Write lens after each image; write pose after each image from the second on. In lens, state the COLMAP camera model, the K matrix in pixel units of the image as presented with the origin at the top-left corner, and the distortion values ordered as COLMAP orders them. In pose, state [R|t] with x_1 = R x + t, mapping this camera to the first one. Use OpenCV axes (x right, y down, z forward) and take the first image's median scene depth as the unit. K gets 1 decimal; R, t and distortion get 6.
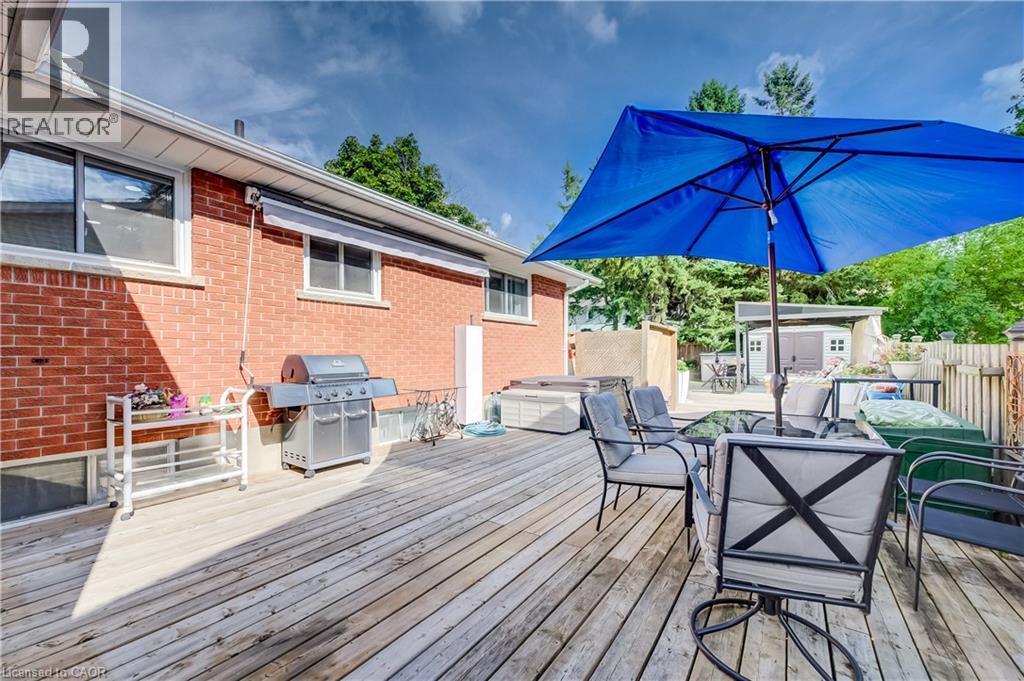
lens RADIAL K [[404.8, 0, 512.2], [0, 404.8, 356.7], [0, 0, 1]] dist [-0.000059, 0.000036]
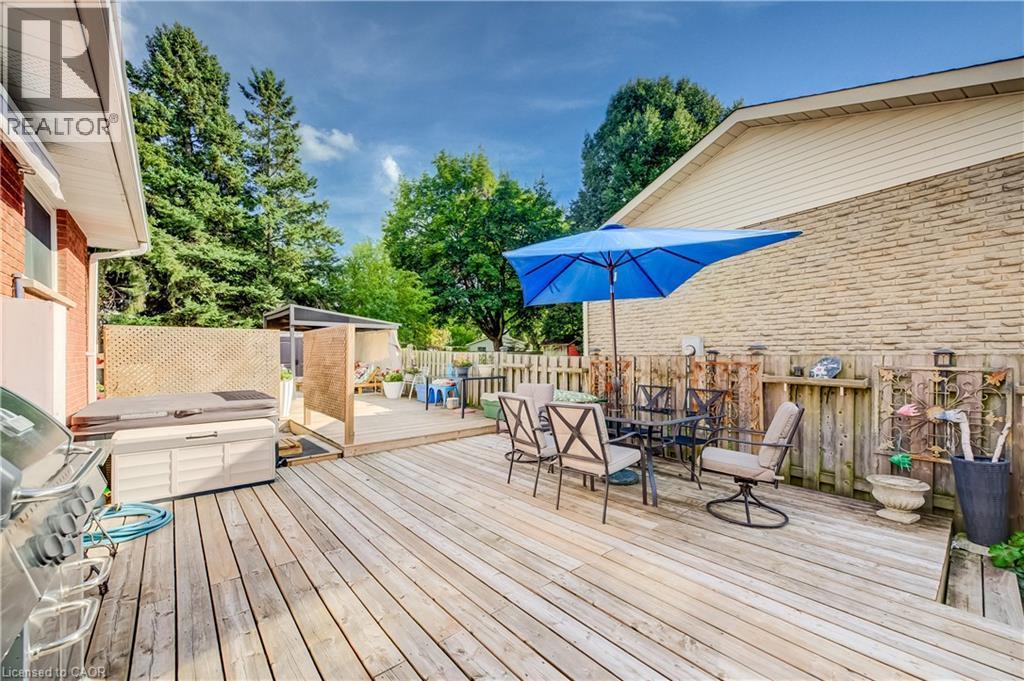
lens RADIAL K [[404.8, 0, 512.2], [0, 404.8, 356.7], [0, 0, 1]] dist [-0.000059, 0.000036]
pose [[0.261560, -0.002712, 0.965183, -0.179478], [0.005330, 0.999985, 0.001365, -0.007481], [-0.965172, 0.004787, 0.261571, 0.180935]]
